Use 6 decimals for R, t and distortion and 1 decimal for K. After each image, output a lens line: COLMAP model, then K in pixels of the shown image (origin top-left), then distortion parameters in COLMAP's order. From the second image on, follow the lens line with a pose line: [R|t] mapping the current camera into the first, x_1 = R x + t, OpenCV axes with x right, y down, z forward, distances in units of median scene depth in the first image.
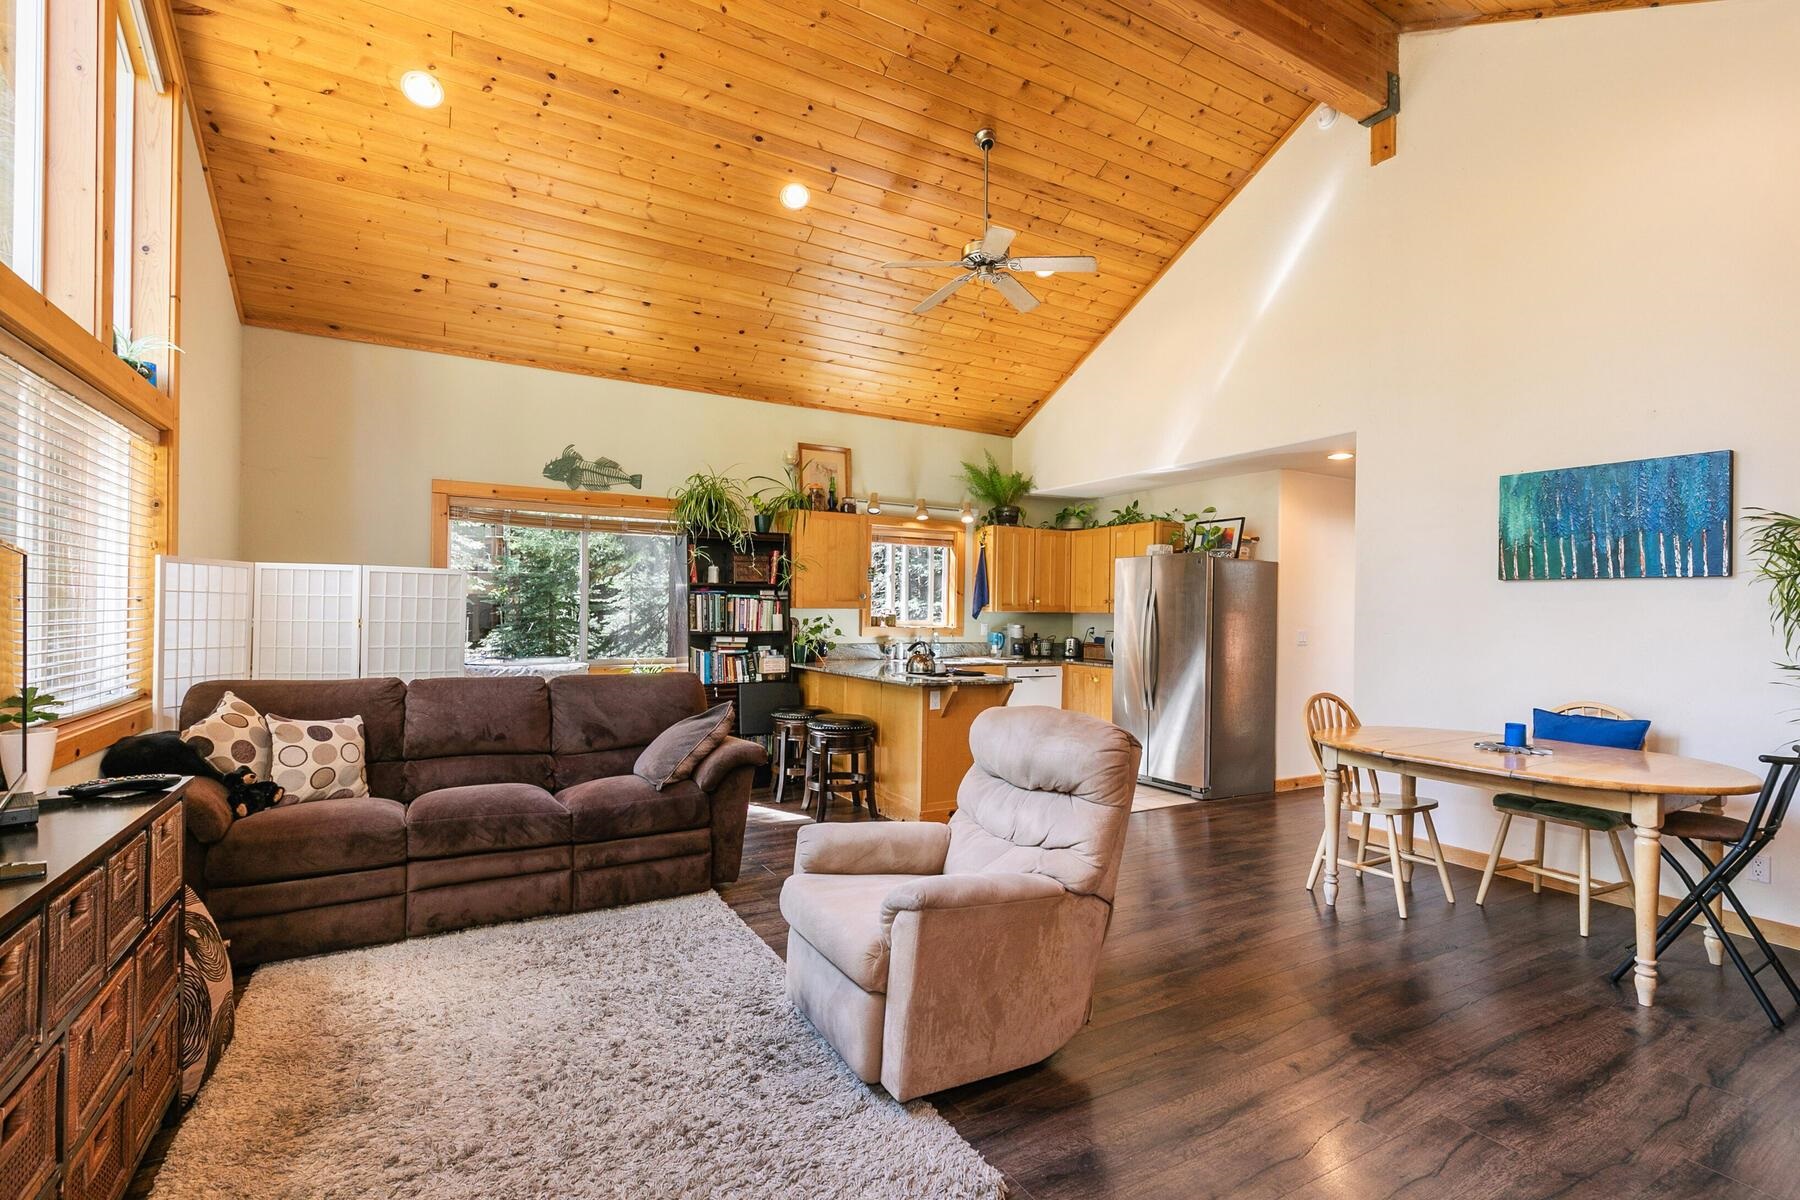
lens RADIAL K [[830.3, 0, 900.0], [0, 830.3, 607.4], [0, 0, 1]] dist [-0.001063, -0.002381]
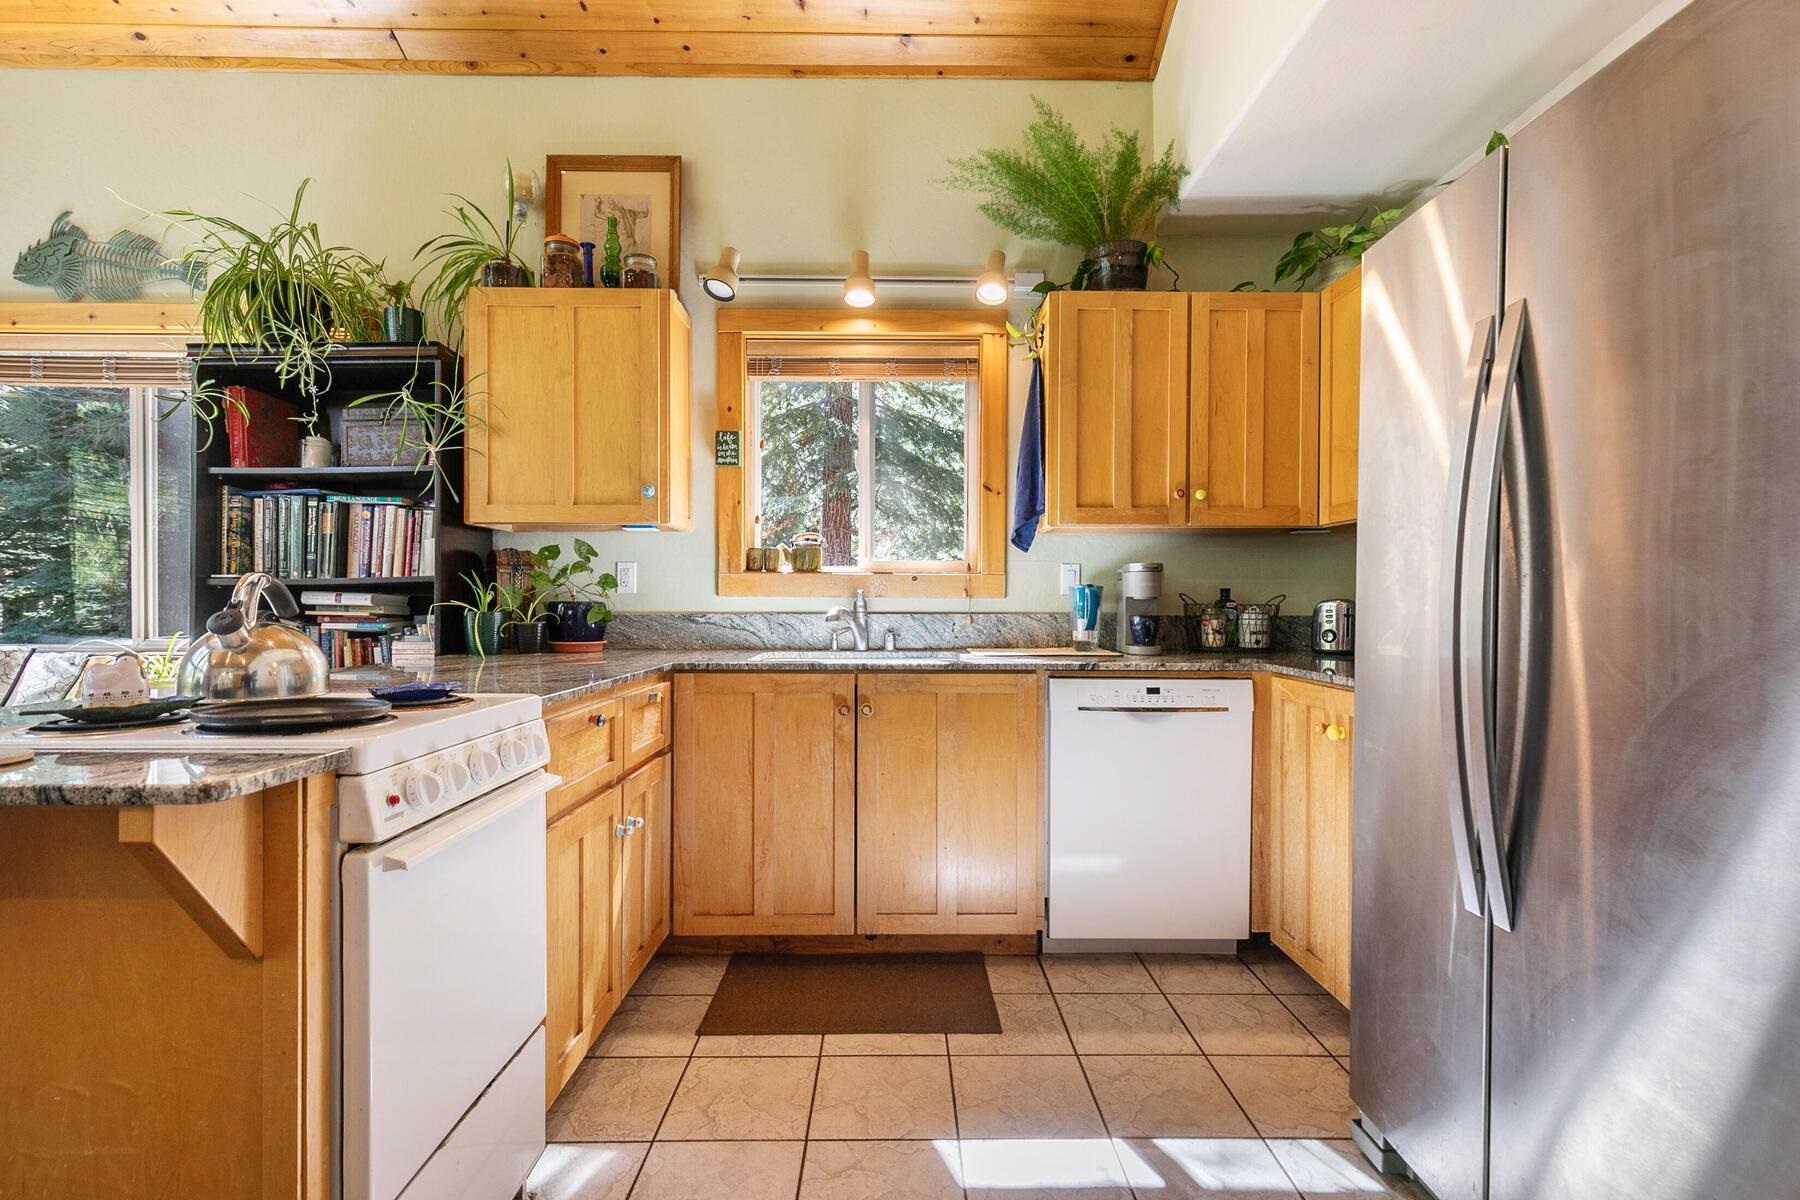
lens RADIAL K [[830.3, 0, 904.0], [0, 830.3, 605.6], [0, 0, 1]] dist [-0.001063, -0.002381]
pose [[0.876520, -0.008556, -0.481290, 0.229048], [0.012888, 0.999901, 0.005696, 0.037061], [0.481193, -0.011196, 0.876543, 0.636576]]
